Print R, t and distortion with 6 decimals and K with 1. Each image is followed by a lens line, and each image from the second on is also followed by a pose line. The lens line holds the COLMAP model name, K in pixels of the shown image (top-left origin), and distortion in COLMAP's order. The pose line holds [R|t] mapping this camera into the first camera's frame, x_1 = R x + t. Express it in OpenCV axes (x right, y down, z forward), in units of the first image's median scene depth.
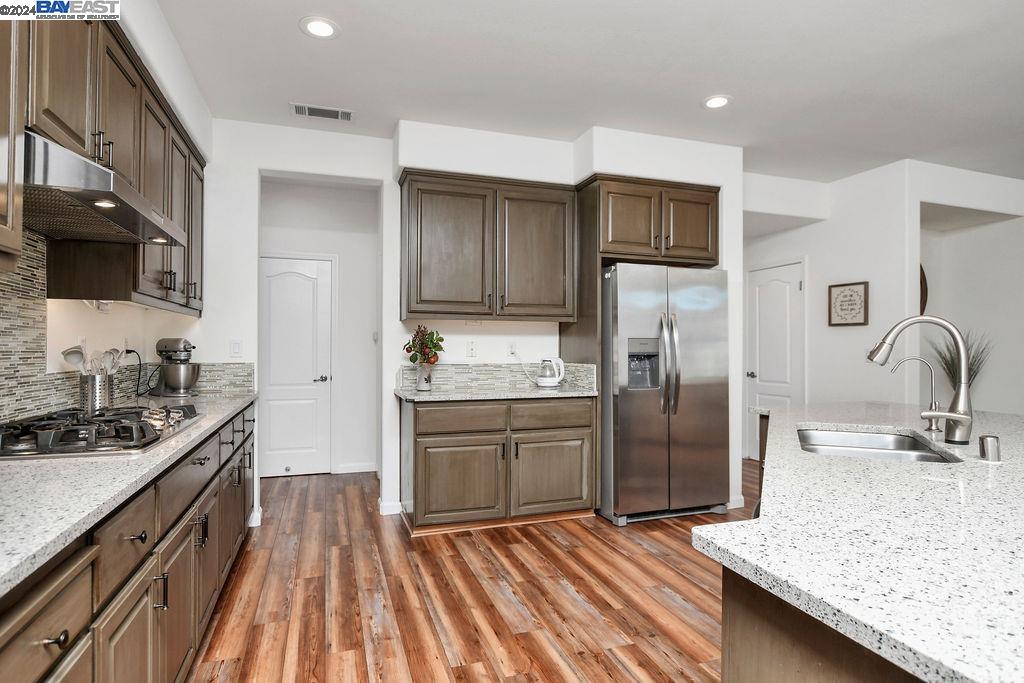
lens RADIAL K [[546.3, 0, 514.2], [0, 546.3, 345.2], [0, 0, 1]] dist [-0.019500, -0.000101]
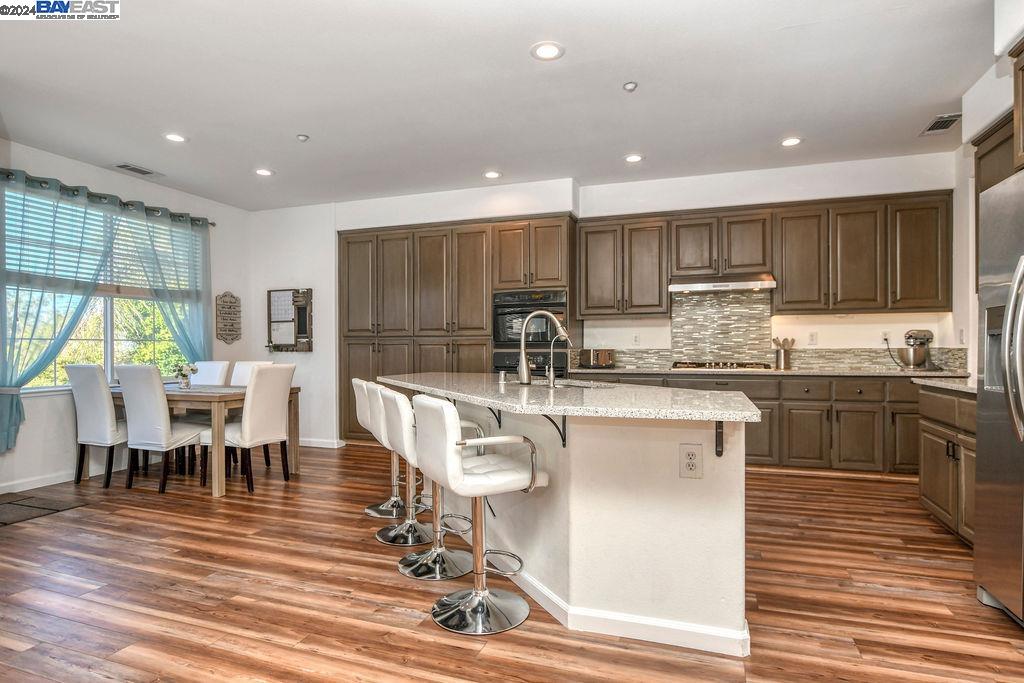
lens RADIAL K [[556.1, 0, 507.7], [0, 556.1, 350.2], [0, 0, 1]] dist [-0.020541, 0.000648]
pose [[-0.627092, 0.003260, -0.778938, 1.228120], [0.004717, 0.999989, 0.000387, 0.036641], [0.778931, -0.003431, -0.627101, 1.132153]]
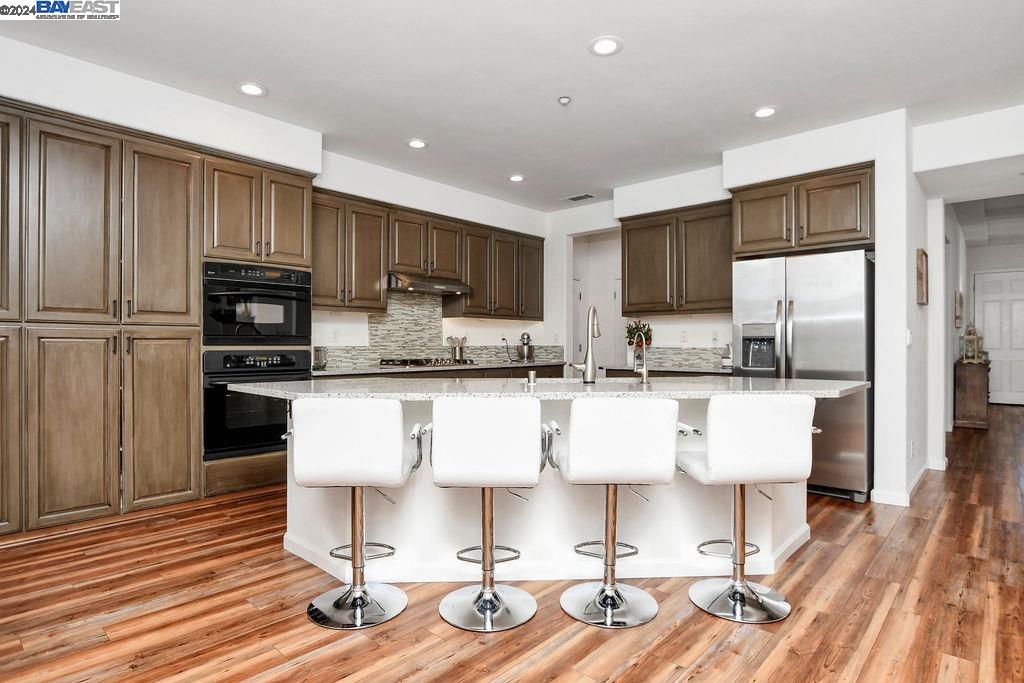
lens RADIAL K [[546.3, 0, 514.2], [0, 546.3, 345.2], [0, 0, 1]] dist [-0.019500, -0.000101]
pose [[0.477908, -0.001456, -0.878409, 1.182030], [0.004210, 0.999991, 0.000633, 0.033898], [0.878400, -0.004001, 0.477910, 0.006993]]
